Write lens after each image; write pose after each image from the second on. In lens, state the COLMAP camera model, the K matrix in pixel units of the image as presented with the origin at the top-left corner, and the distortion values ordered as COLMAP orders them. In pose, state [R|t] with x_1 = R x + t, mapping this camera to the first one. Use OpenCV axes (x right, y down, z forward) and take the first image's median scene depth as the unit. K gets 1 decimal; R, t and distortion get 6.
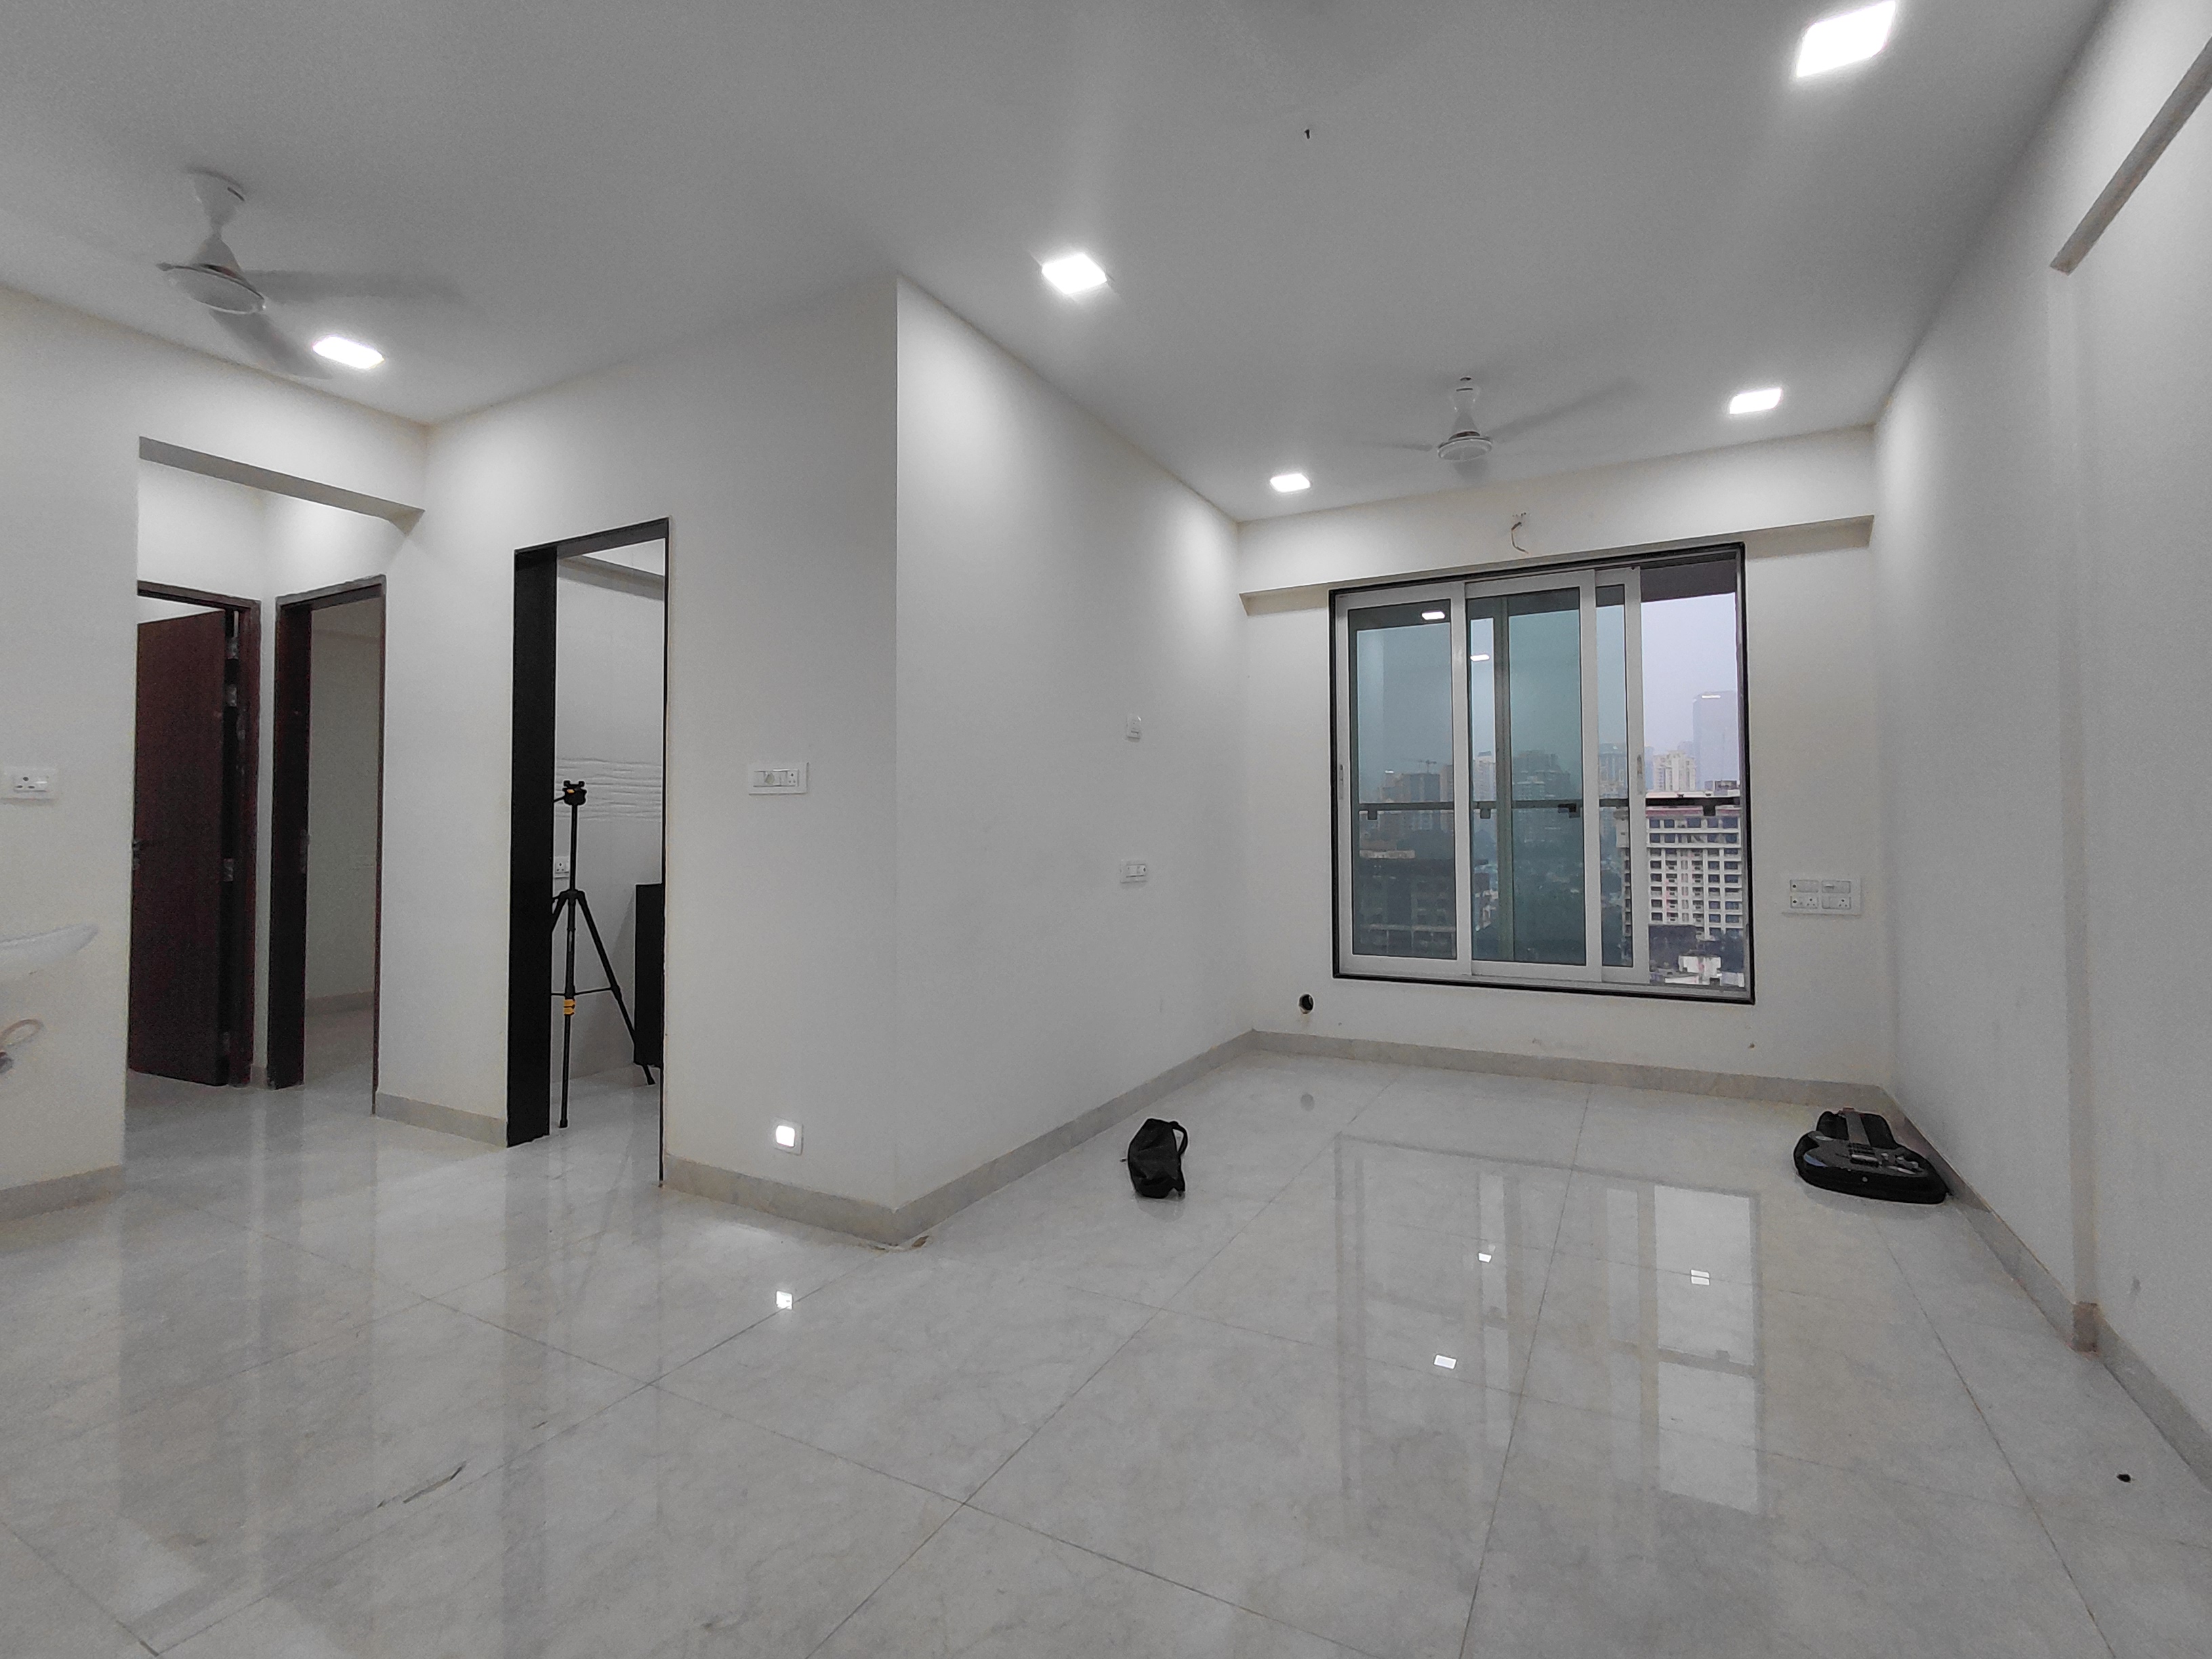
lens RADIAL K [[1023.4, 0, 1103.1], [0, 1023.4, 805.4], [0, 0, 1]] dist [-0.004243, 0.000414]
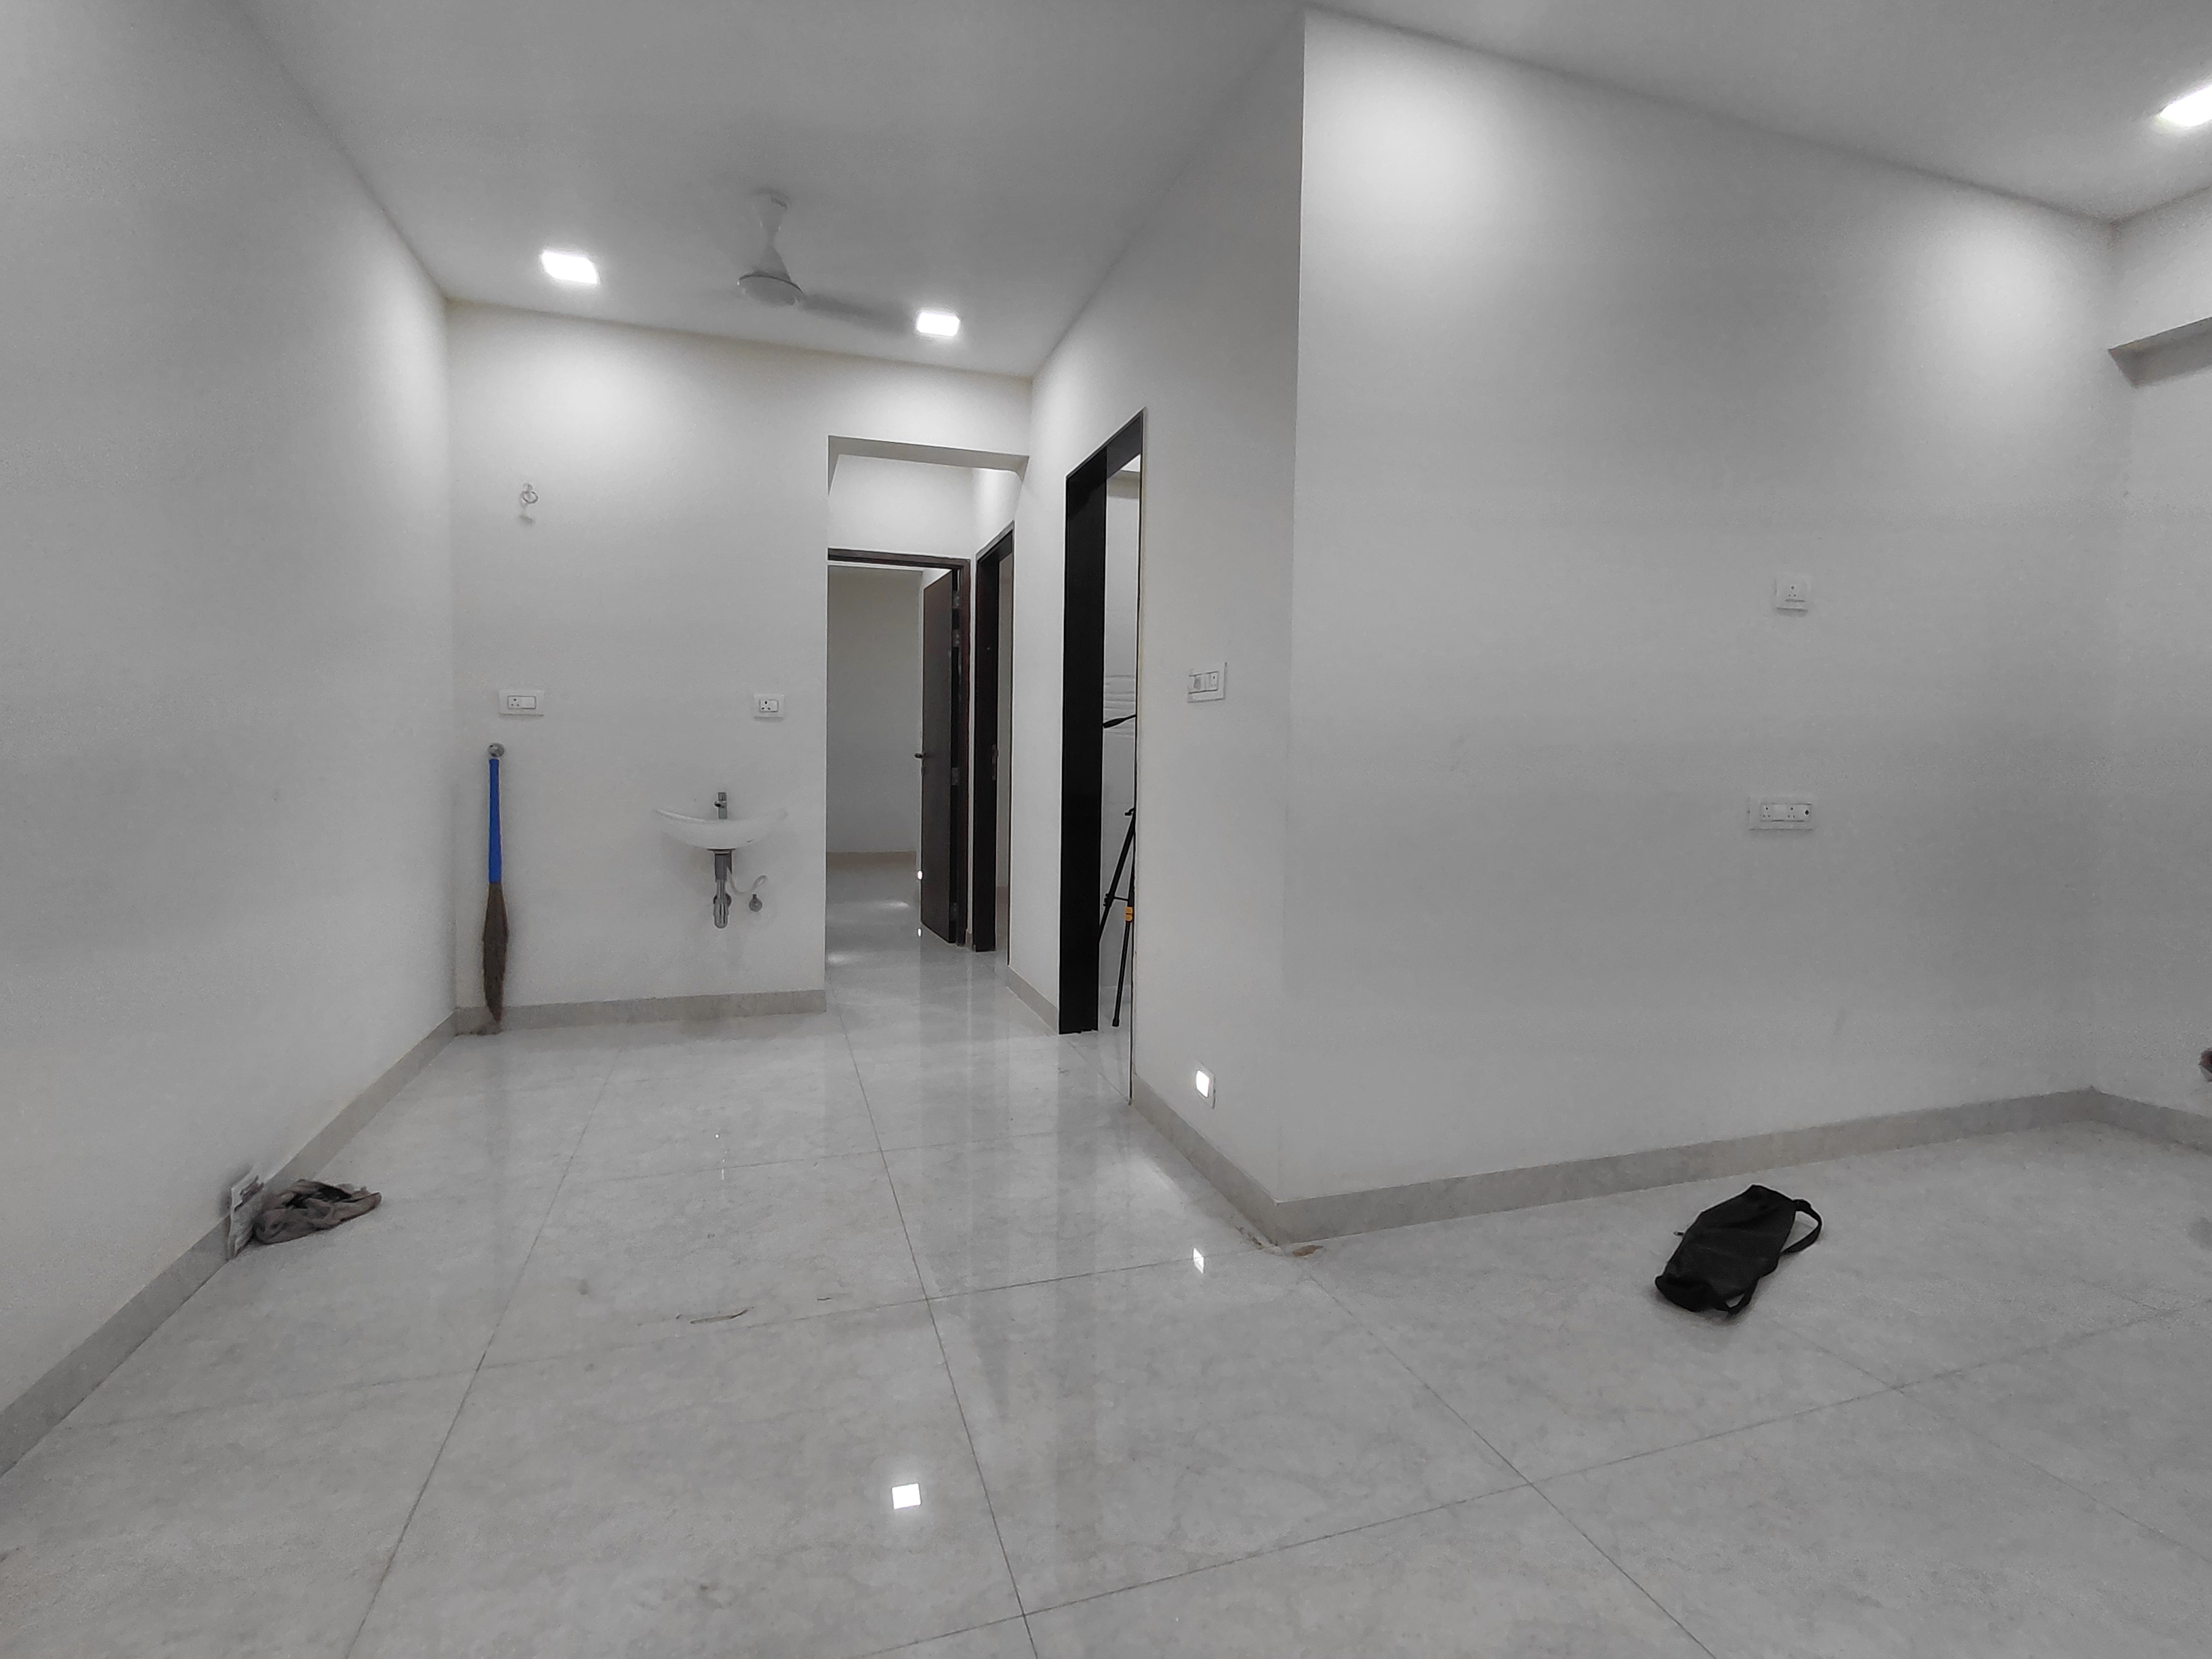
lens RADIAL K [[1023.4, 0, 1103.1], [0, 1023.4, 805.4], [0, 0, 1]] dist [-0.004243, 0.000414]
pose [[0.720658, 0.045670, -0.691785, 0.221384], [0.002196, 0.997673, 0.068151, 0.018188], [0.693288, -0.050633, 0.718880, 0.289960]]
